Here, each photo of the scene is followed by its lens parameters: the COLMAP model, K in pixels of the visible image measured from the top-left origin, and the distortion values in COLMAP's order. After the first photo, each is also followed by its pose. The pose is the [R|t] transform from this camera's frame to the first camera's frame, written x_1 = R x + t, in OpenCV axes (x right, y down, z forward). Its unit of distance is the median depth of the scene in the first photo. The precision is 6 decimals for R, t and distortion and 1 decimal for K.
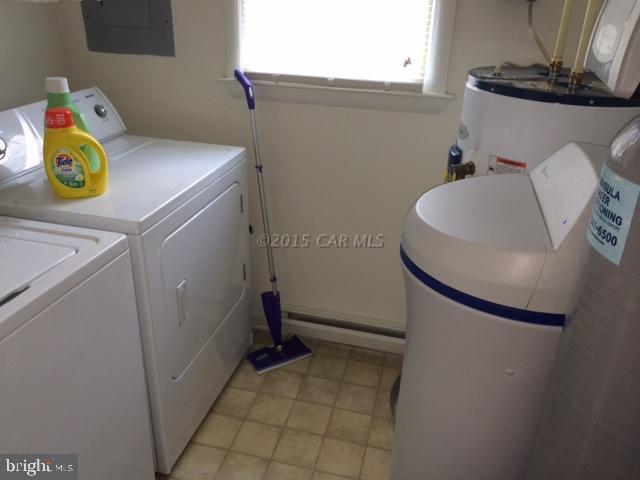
lens RADIAL K [[557.3, 0, 320.0], [0, 557.3, 240.0], [0, 0, 1]] dist [0.060502, -0.005929]
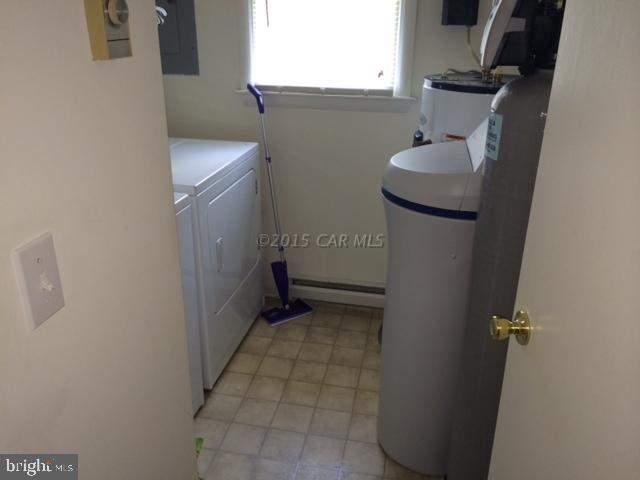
lens RADIAL K [[557.3, 0, 320.0], [0, 557.3, 240.0], [0, 0, 1]] dist [0.060502, -0.005929]
pose [[0.998744, -0.034725, 0.036109, -0.045310], [0.036476, 0.998133, -0.048996, 0.124923], [-0.034340, 0.050251, 0.998146, -0.274138]]
